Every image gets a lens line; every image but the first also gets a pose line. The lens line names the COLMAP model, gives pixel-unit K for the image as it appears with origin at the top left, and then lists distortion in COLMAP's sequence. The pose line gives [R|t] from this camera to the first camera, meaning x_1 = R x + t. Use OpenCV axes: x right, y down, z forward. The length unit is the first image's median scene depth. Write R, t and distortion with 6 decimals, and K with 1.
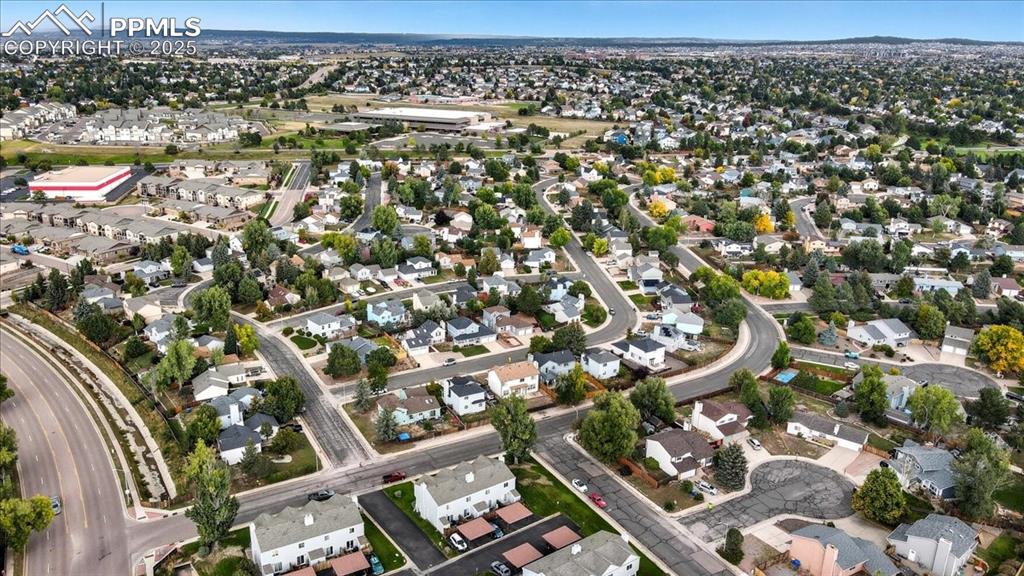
lens RADIAL K [[753.0, 0, 513.4], [0, 753.0, 295.0], [0, 0, 1]] dist [-0.012608, 0.048263]
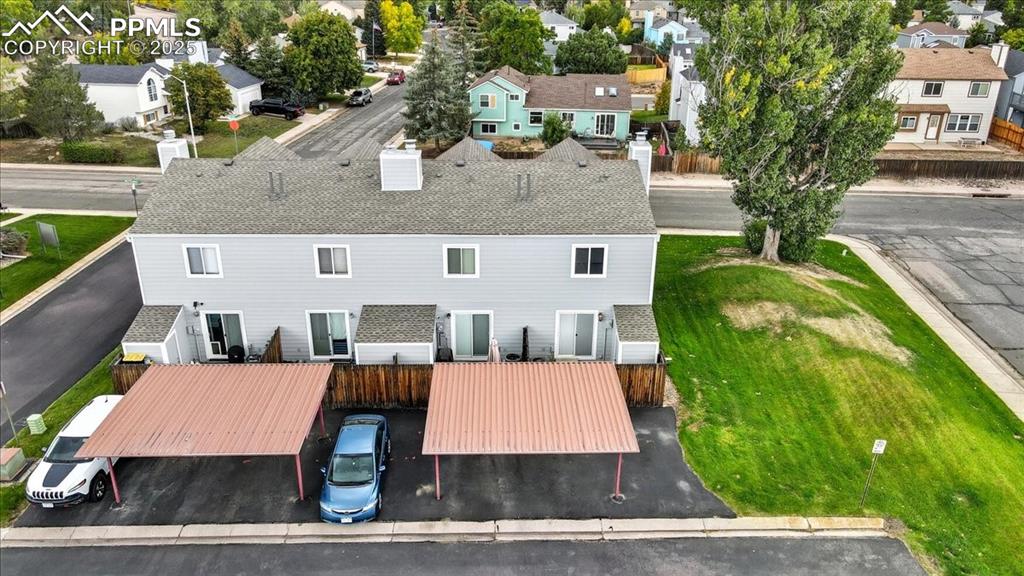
lens RADIAL K [[753.0, 0, 513.4], [0, 753.0, 295.0], [0, 0, 1]] dist [-0.012608, 0.048263]
pose [[0.816217, 0.206139, -0.539719, 0.063695], [-0.165555, 0.978457, 0.123341, 0.213442], [0.553518, -0.011320, 0.832760, 0.746083]]
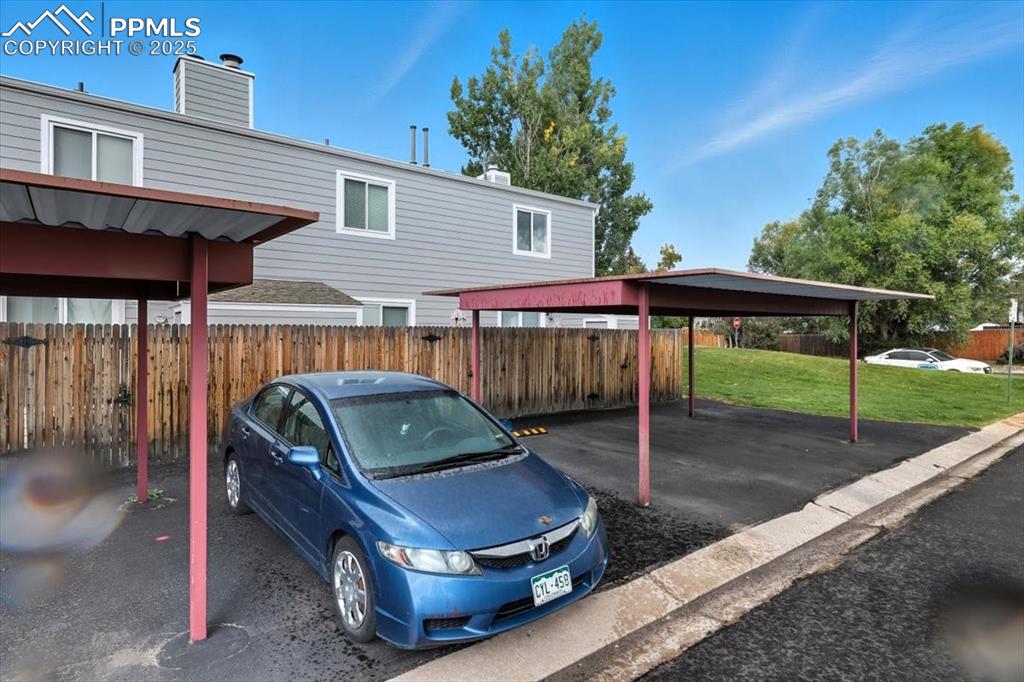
lens RADIAL K [[556.1, 0, 512.0], [0, 556.1, 341.0], [0, 0, 1]] dist [0.002674, -0.000394]
pose [[0.998727, -0.033386, 0.037810, -0.015101], [0.043495, 0.949615, -0.310387, 0.264451], [-0.025542, 0.311636, 0.949858, 0.809691]]
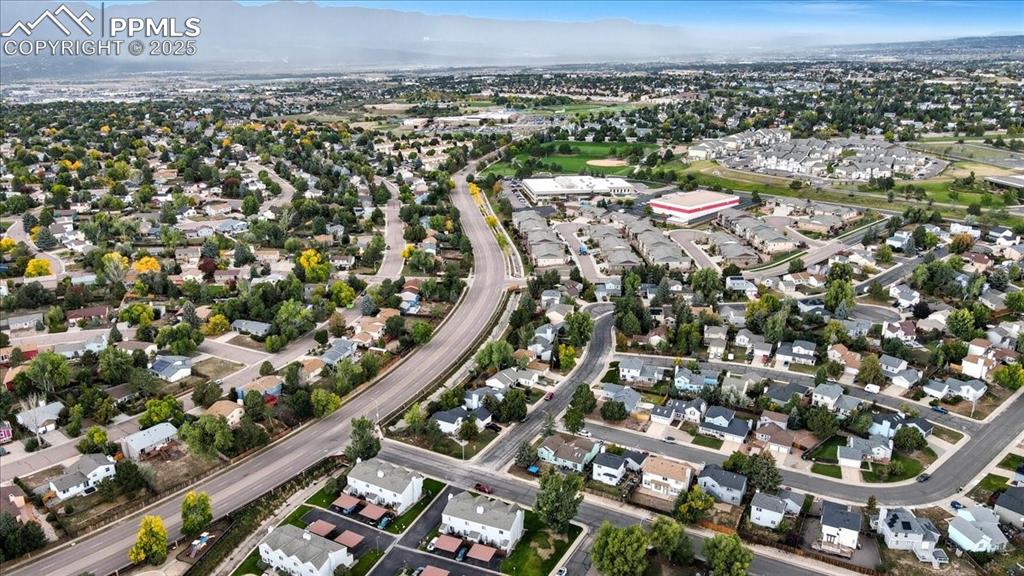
lens RADIAL K [[753.0, 0, 513.4], [0, 753.0, 295.0], [0, 0, 1]] dist [-0.012608, 0.048263]
pose [[0.513910, 0.247958, -0.821227, 0.782839], [-0.253134, 0.958520, 0.131004, -0.237613], [0.819646, 0.140556, 0.555360, 0.266411]]
